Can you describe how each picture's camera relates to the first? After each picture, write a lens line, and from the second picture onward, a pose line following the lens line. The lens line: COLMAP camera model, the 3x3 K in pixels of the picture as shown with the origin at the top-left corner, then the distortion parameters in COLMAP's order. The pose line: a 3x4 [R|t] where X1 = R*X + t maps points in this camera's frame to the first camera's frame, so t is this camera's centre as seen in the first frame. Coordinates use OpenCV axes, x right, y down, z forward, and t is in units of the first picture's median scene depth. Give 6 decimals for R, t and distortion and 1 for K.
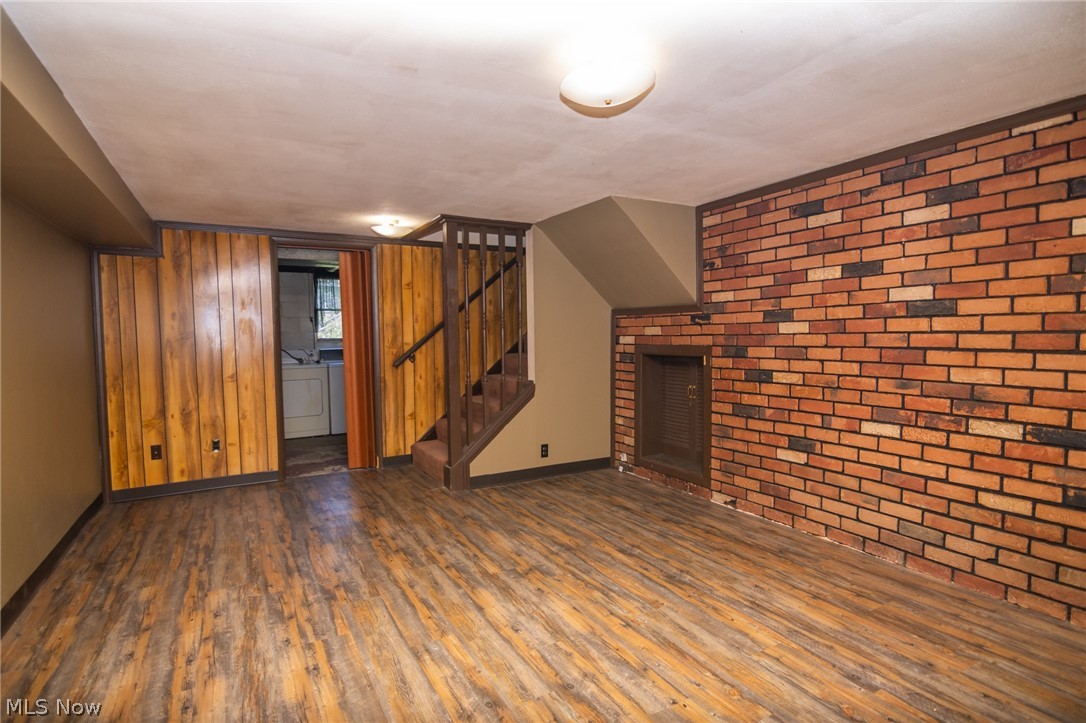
lens RADIAL K [[549.6, 0, 532.6], [0, 549.6, 366.4], [0, 0, 1]] dist [0.006695, -0.006721]
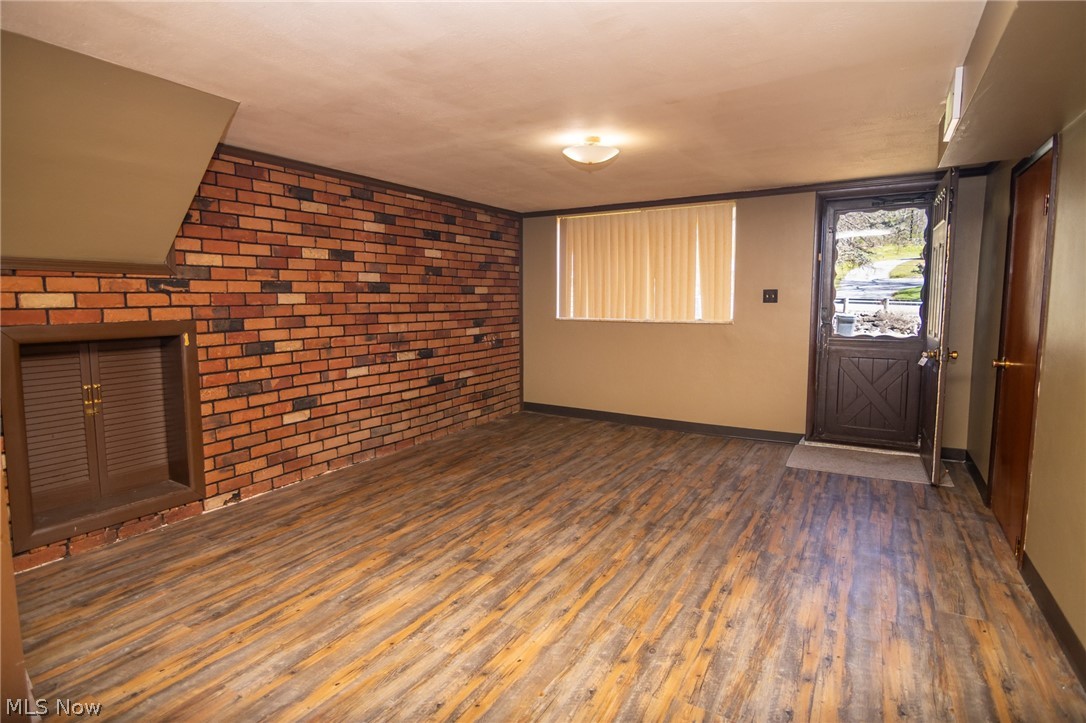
lens RADIAL K [[549.6, 0, 533.6], [0, 549.6, 353.9], [0, 0, 1]] dist [0.006695, -0.006721]
pose [[-0.495775, -0.072186, 0.865446, -0.819960], [0.062224, 0.991026, 0.118306, -0.070949], [-0.866219, 0.112504, -0.486834, 1.309738]]
